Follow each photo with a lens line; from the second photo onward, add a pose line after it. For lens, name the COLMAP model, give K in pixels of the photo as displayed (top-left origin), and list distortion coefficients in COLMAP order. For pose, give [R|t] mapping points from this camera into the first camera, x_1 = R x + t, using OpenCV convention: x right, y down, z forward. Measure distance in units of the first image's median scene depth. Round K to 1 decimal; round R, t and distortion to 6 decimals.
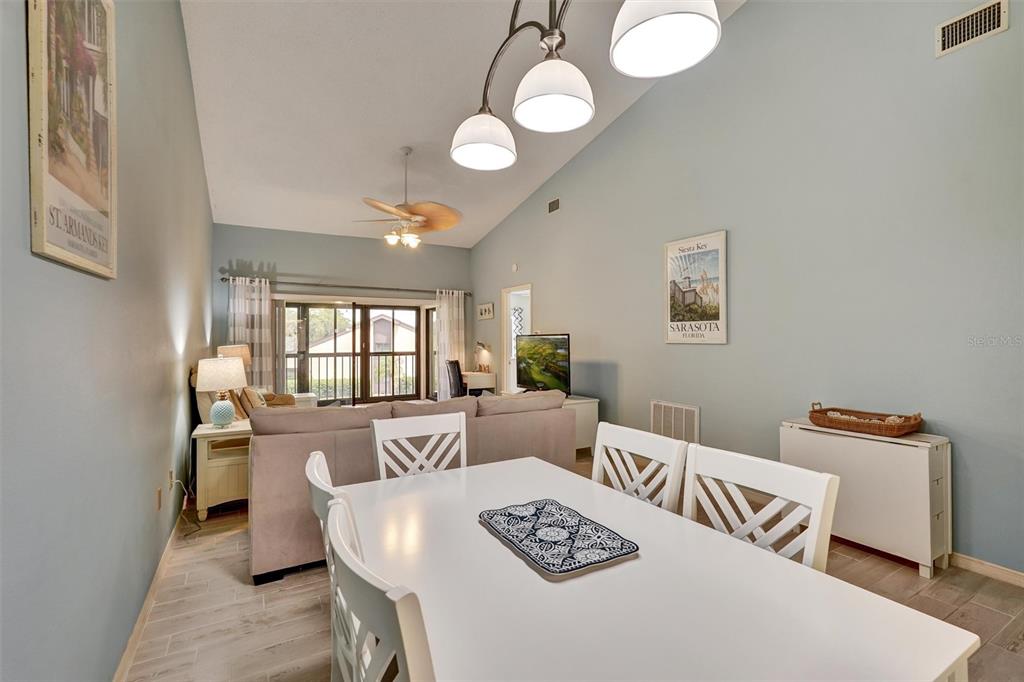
lens RADIAL K [[458.6, 0, 506.6], [0, 458.6, 340.8], [0, 0, 1]] dist [-0.003834, 0.000776]
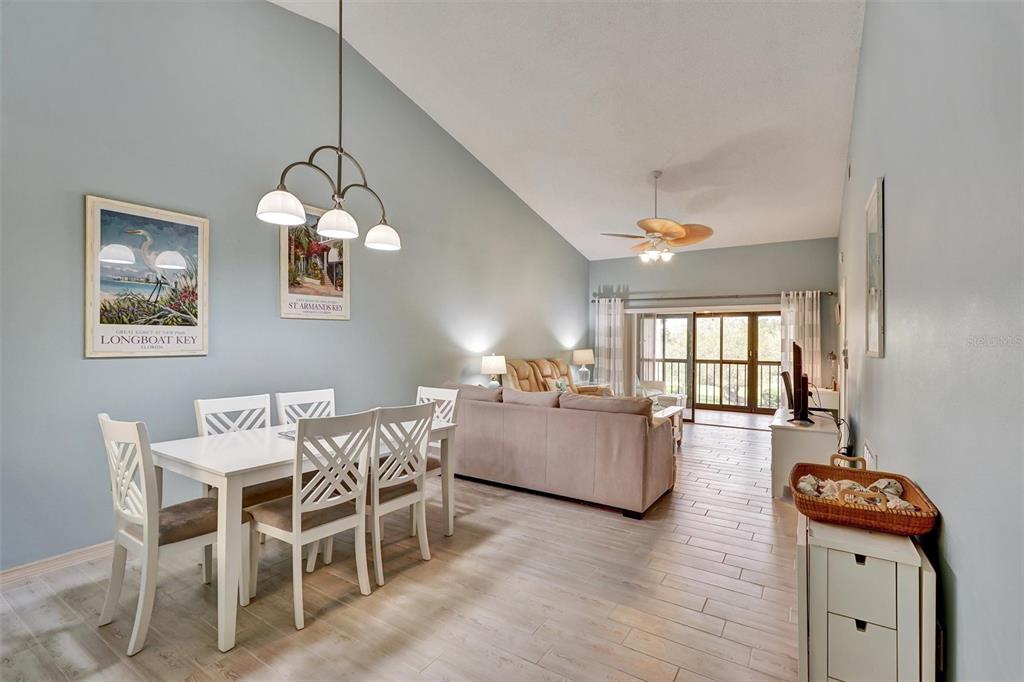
lens RADIAL K [[458.6, 0, 516.5], [0, 458.6, 331.7], [0, 0, 1]] dist [-0.003834, 0.000776]
pose [[0.451751, -0.013004, -0.892049, 0.463915], [-0.016449, 0.999602, -0.022902, -0.007922], [0.891992, 0.025019, 0.451358, 0.170061]]
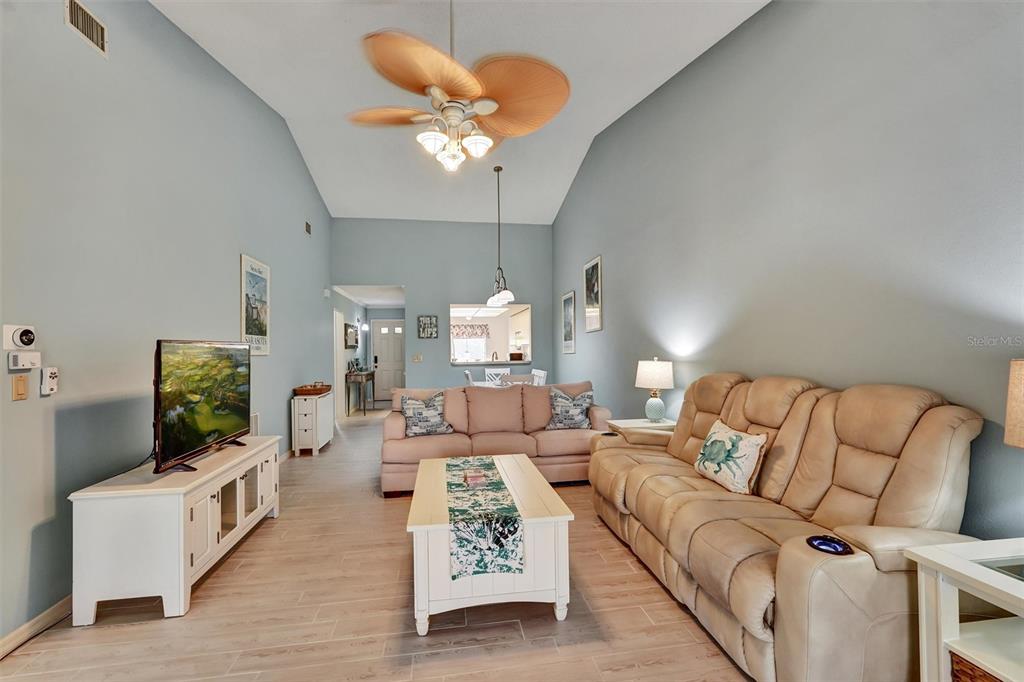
lens RADIAL K [[458.6, 0, 512.5], [0, 458.6, 343.1], [0, 0, 1]] dist [-0.003834, 0.000776]
pose [[-0.935875, 0.019640, 0.351785, -0.337137], [0.016793, 0.999797, -0.011144, -0.000539], [-0.351932, -0.004522, -0.936015, 1.066958]]
